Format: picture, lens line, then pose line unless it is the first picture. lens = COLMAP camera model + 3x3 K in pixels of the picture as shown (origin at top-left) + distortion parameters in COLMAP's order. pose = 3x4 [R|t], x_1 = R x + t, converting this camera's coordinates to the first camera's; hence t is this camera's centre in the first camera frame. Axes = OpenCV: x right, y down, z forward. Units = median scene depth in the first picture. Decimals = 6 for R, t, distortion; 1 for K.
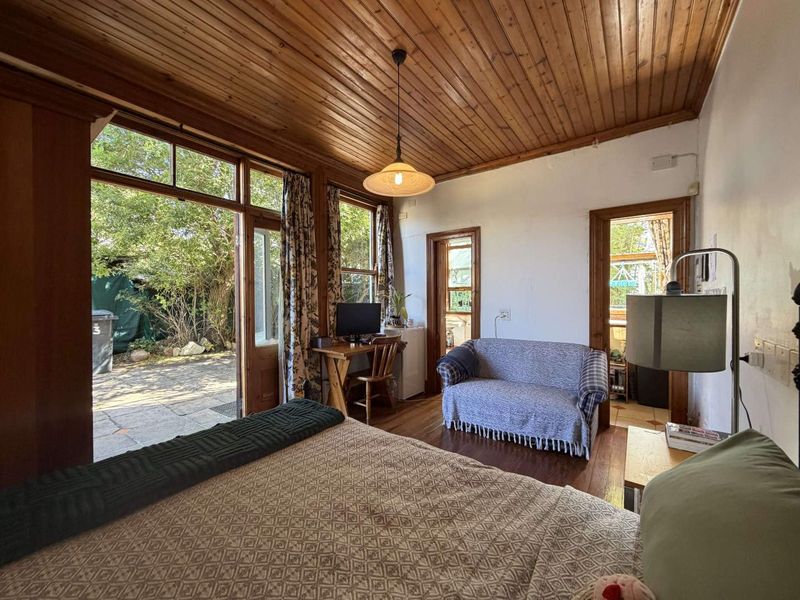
lens RADIAL K [[317.7, 0, 397.3], [0, 317.7, 301.1], [0, 0, 1]] dist [-0.001711, -0.000239]
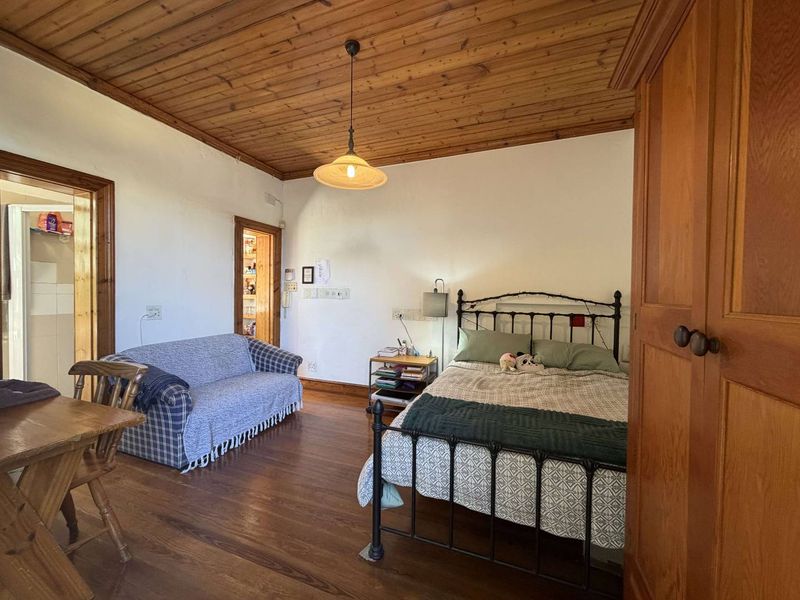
lens RADIAL K [[317.7, 0, 397.3], [0, 317.7, 301.1], [0, 0, 1]] dist [-0.001711, -0.000239]
pose [[-0.272573, -0.019715, 0.961933, -0.735375], [-0.004310, 0.999805, 0.019270, -0.002663], [-0.962125, 0.001107, -0.272605, 0.841044]]
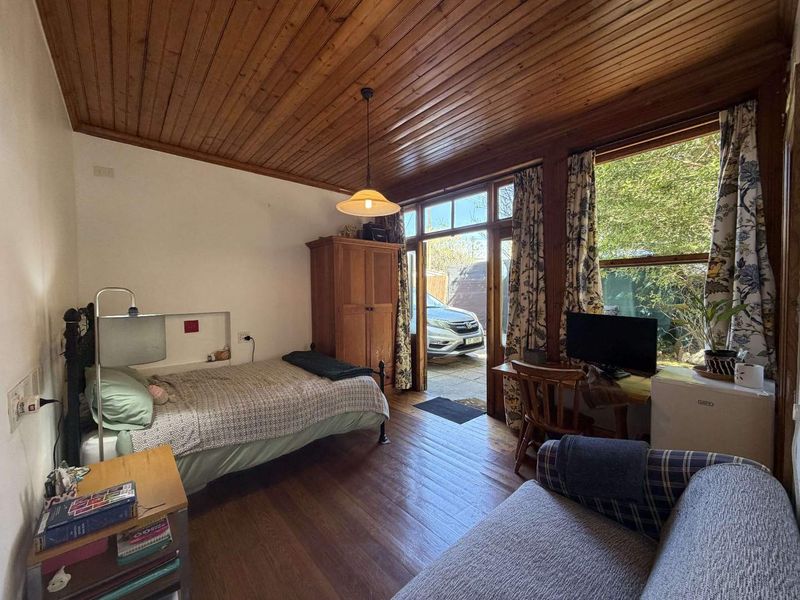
lens RADIAL K [[317.7, 0, 397.3], [0, 317.7, 301.1], [0, 0, 1]] dist [-0.001711, -0.000239]
pose [[-0.203449, 0.035971, -0.978425, 0.815695], [-0.000935, 0.999317, 0.036933, -0.061244], [0.979085, 0.008429, -0.203277, 0.989644]]
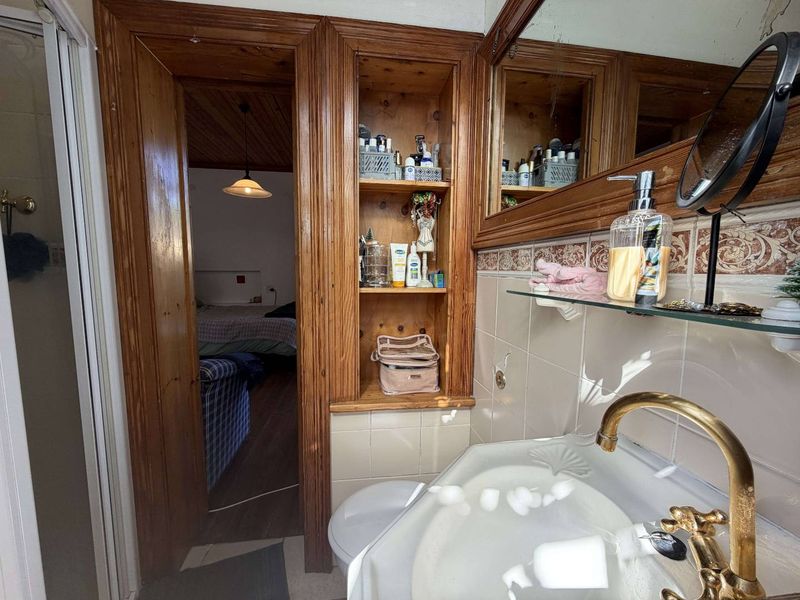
lens RADIAL K [[317.7, 0, 397.3], [0, 317.7, 301.1], [0, 0, 1]] dist [-0.001711, -0.000239]
pose [[-0.712451, 0.069383, -0.698283, 0.461770], [-0.012296, 0.993713, 0.111284, -0.013276], [0.701614, 0.087871, -0.707119, 2.003381]]
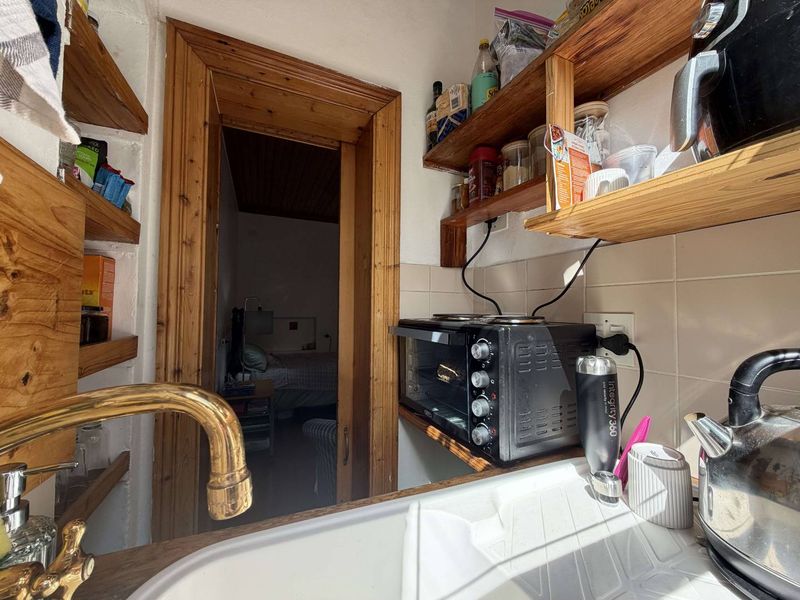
lens RADIAL K [[317.7, 0, 397.3], [0, 317.7, 301.1], [0, 0, 1]] dist [-0.001711, -0.000239]
pose [[-0.489331, -0.028047, -0.871647, 1.126253], [-0.016533, 0.999601, -0.022883, -0.031979], [0.871941, 0.003214, -0.489600, 1.421295]]
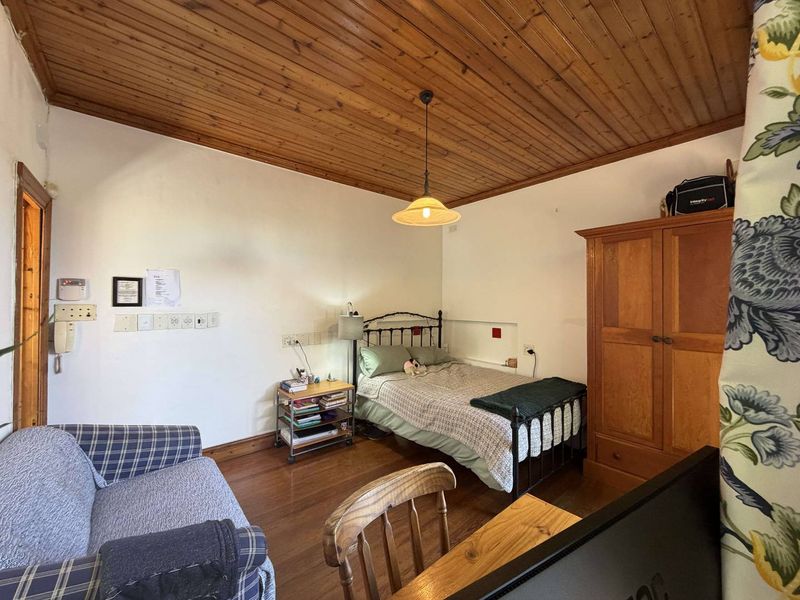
lens RADIAL K [[317.7, 0, 397.3], [0, 317.7, 301.1], [0, 0, 1]] dist [-0.001711, -0.000239]
pose [[-0.972914, -0.002854, 0.231152, -0.107094], [-0.001584, 0.999983, 0.005681, -0.074548], [-0.231164, 0.005161, -0.972901, 1.515902]]
